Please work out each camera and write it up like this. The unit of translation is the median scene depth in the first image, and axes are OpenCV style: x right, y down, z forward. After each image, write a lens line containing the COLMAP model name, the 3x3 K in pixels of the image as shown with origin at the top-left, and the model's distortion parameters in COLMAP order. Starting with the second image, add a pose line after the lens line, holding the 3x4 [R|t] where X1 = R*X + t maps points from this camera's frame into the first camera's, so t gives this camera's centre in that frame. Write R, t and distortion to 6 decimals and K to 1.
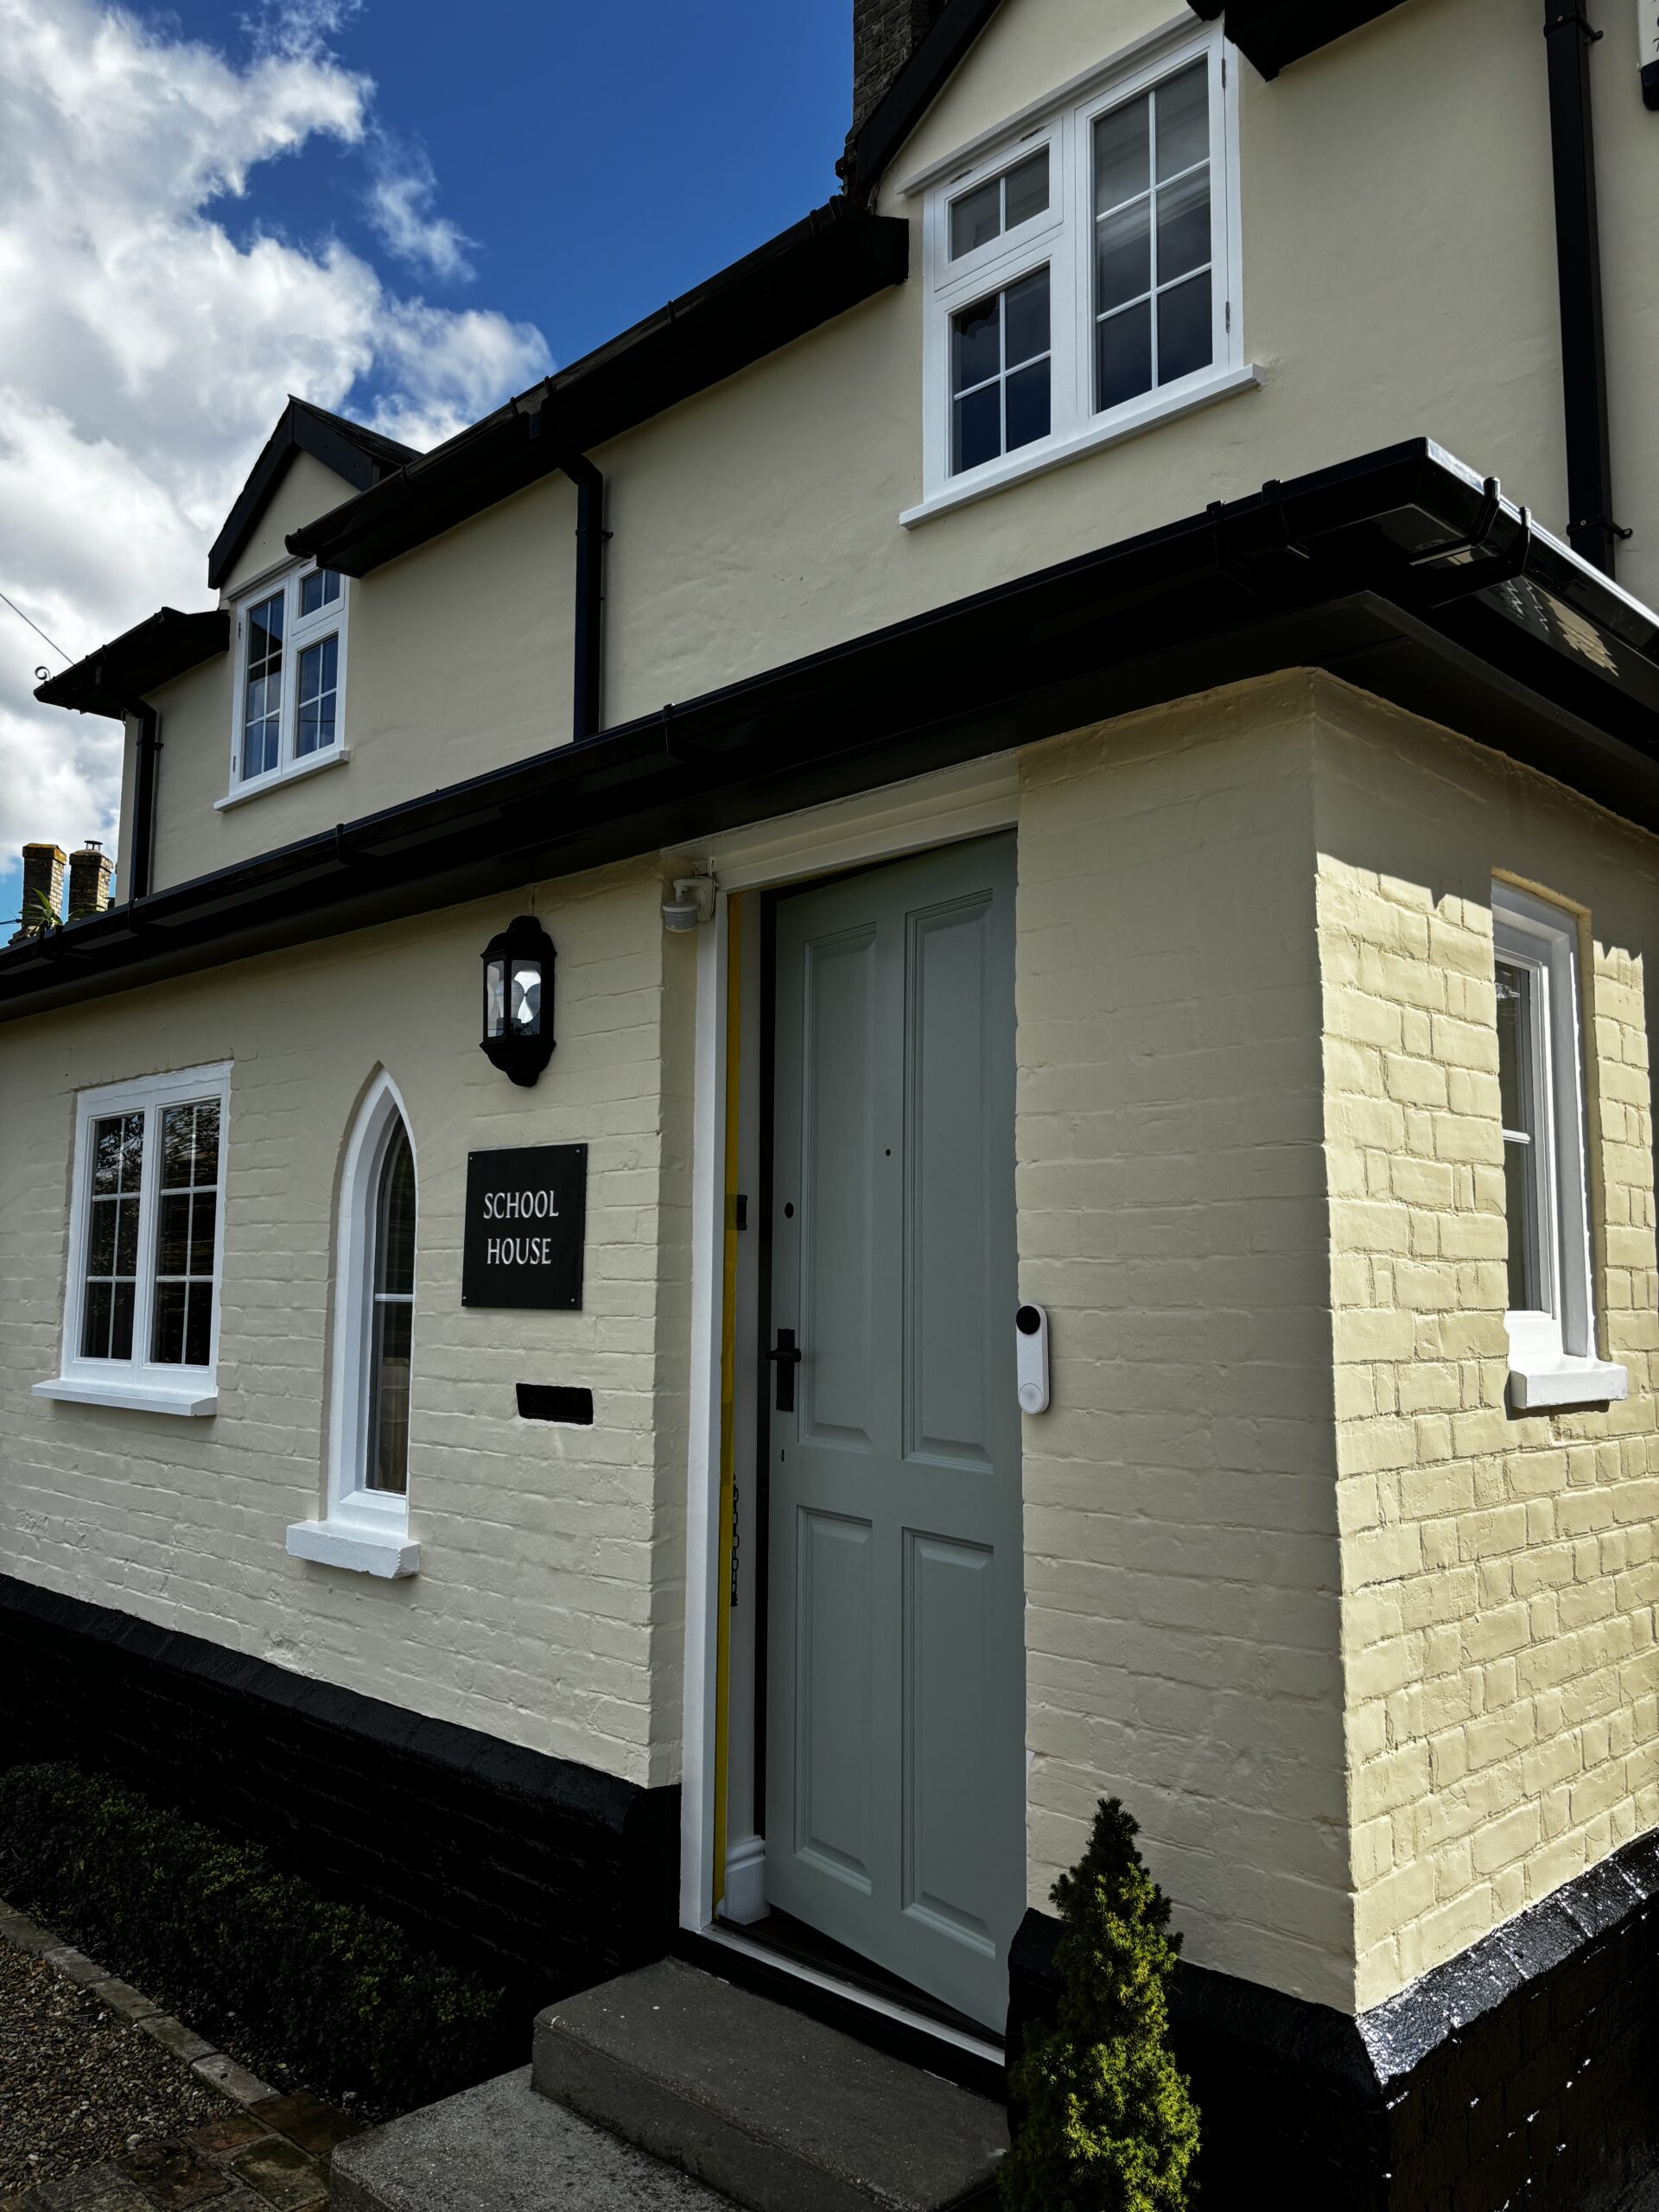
lens RADIAL K [[1700.3, 0, 831.5], [0, 1700.3, 1106.3], [0, 0, 1]] dist [0.036896, -0.033846]
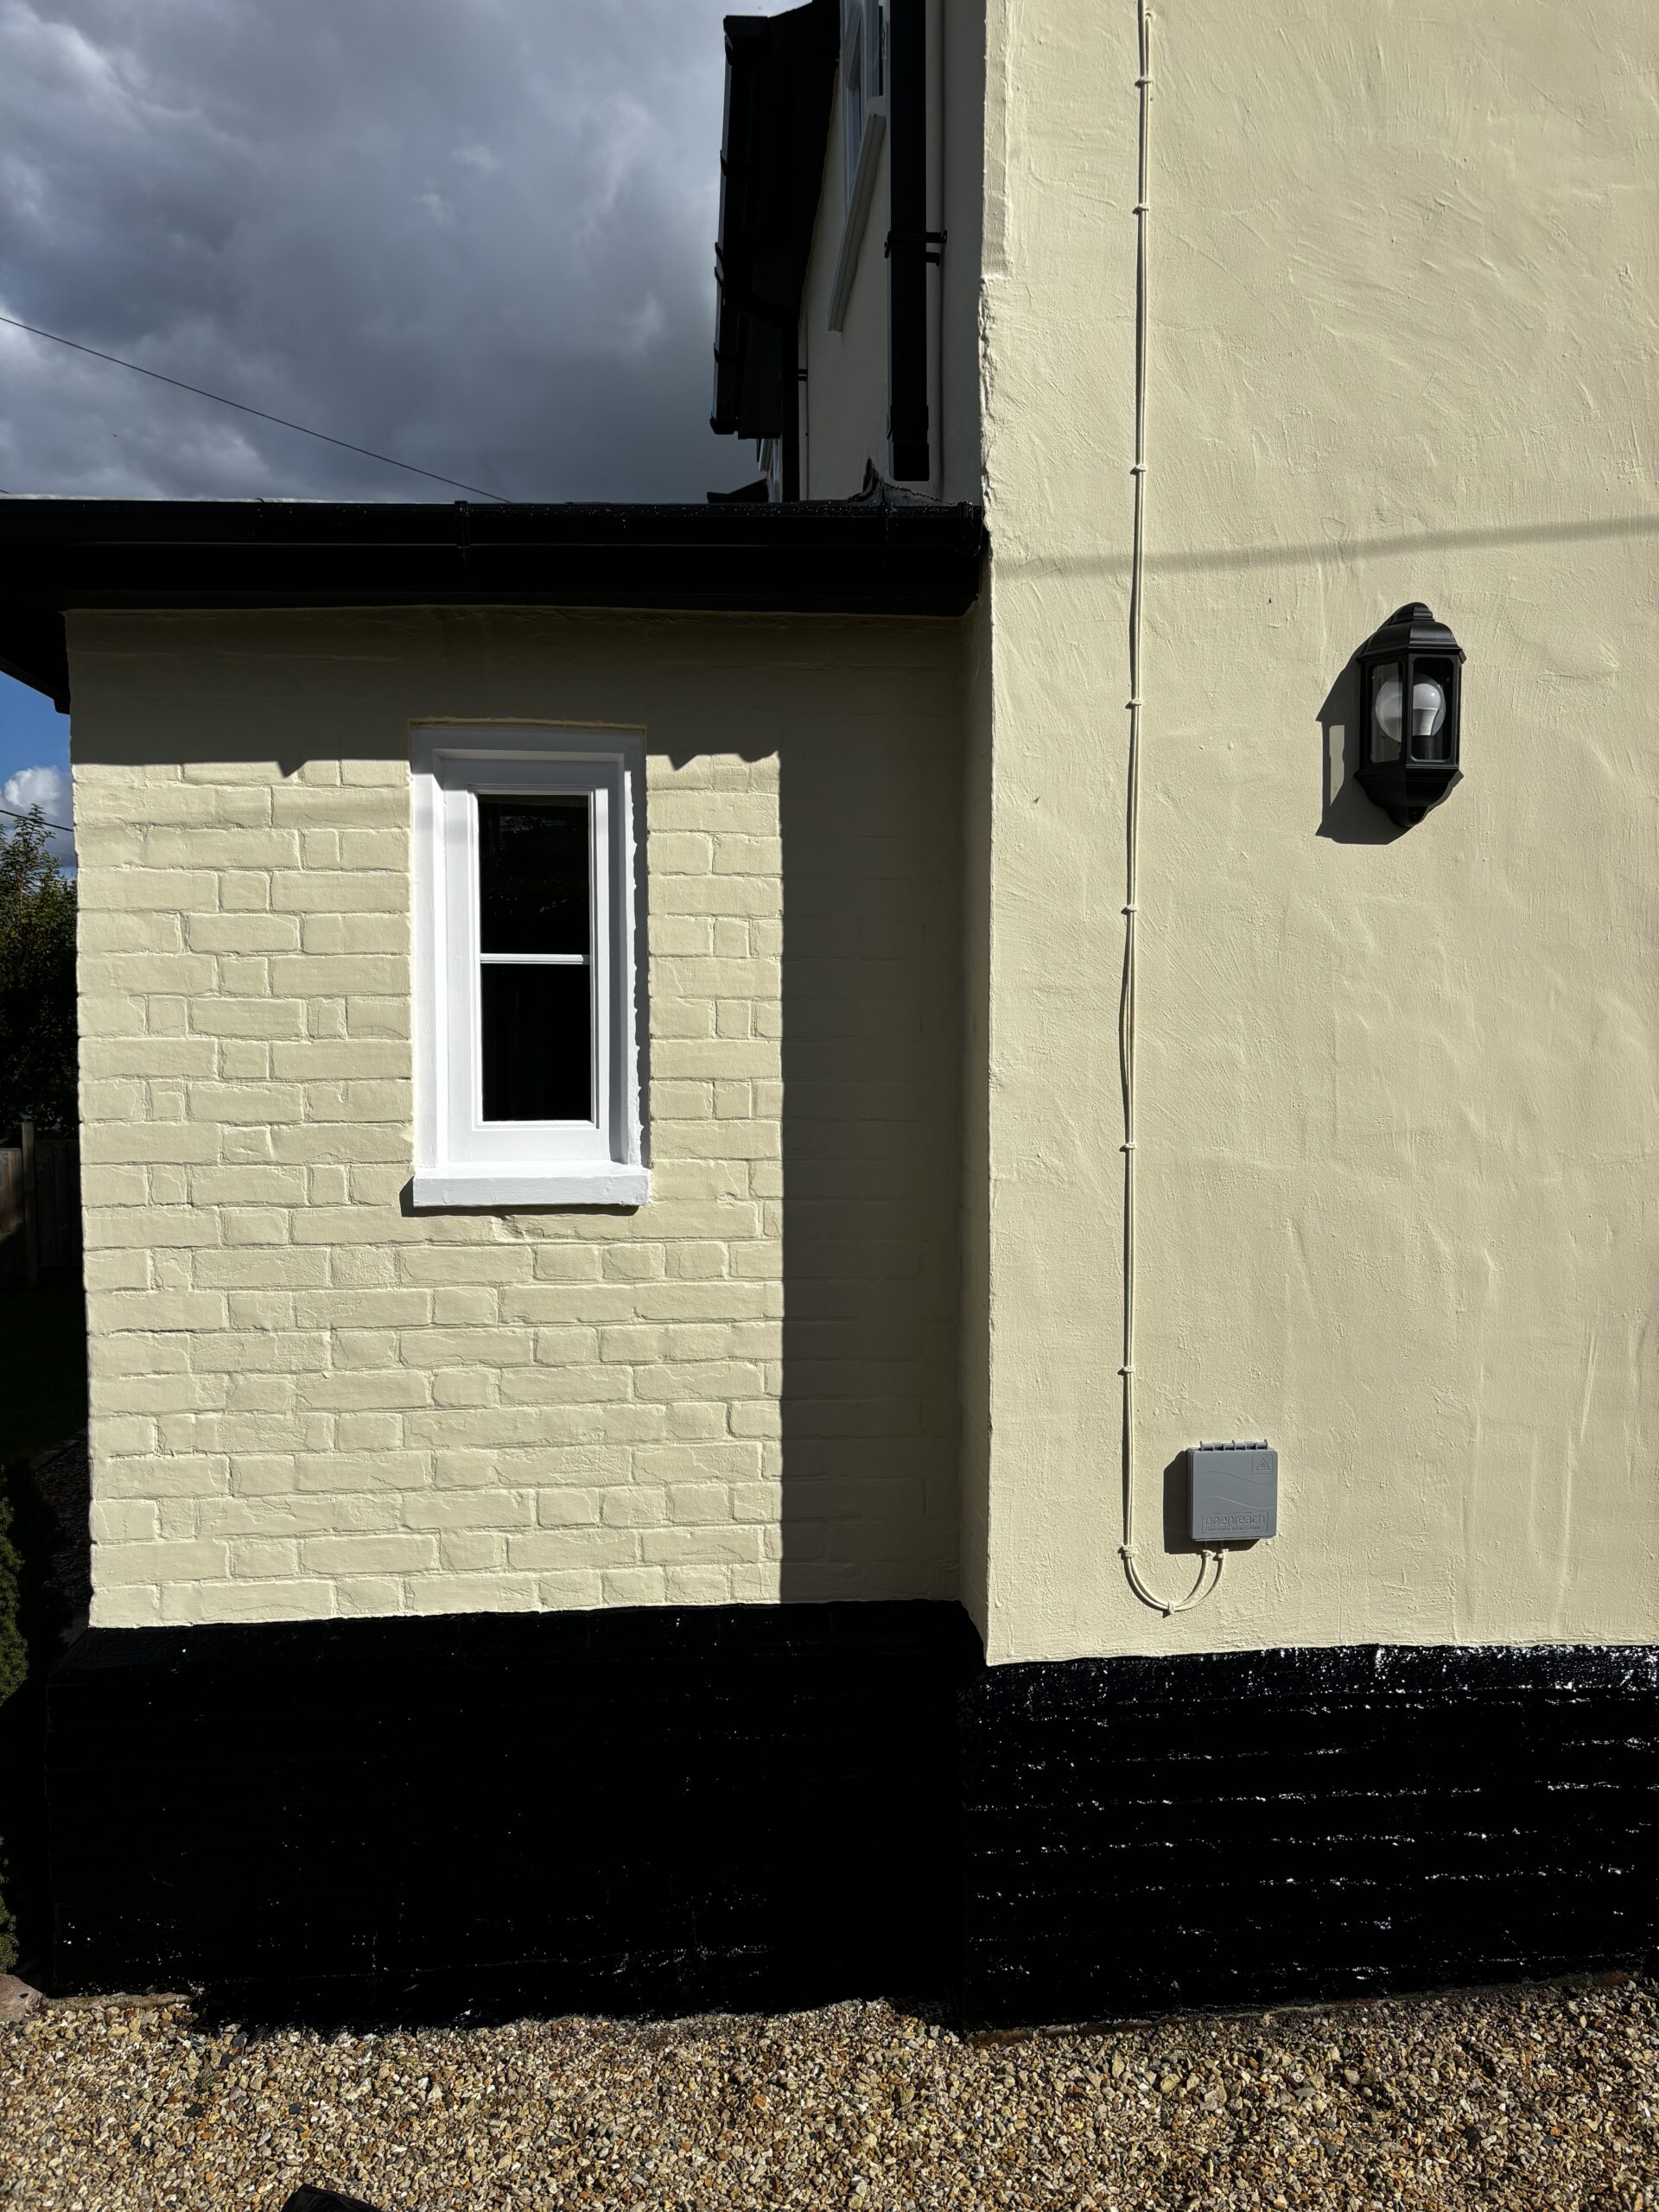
lens RADIAL K [[1700.3, 0, 863.3], [0, 1700.3, 1057.0], [0, 0, 1]] dist [0.036896, -0.033846]
pose [[0.764025, 0.017187, -0.644958, 1.367246], [0.074828, 0.990539, 0.115037, -0.031825], [0.640833, -0.136152, 0.755510, 0.345106]]
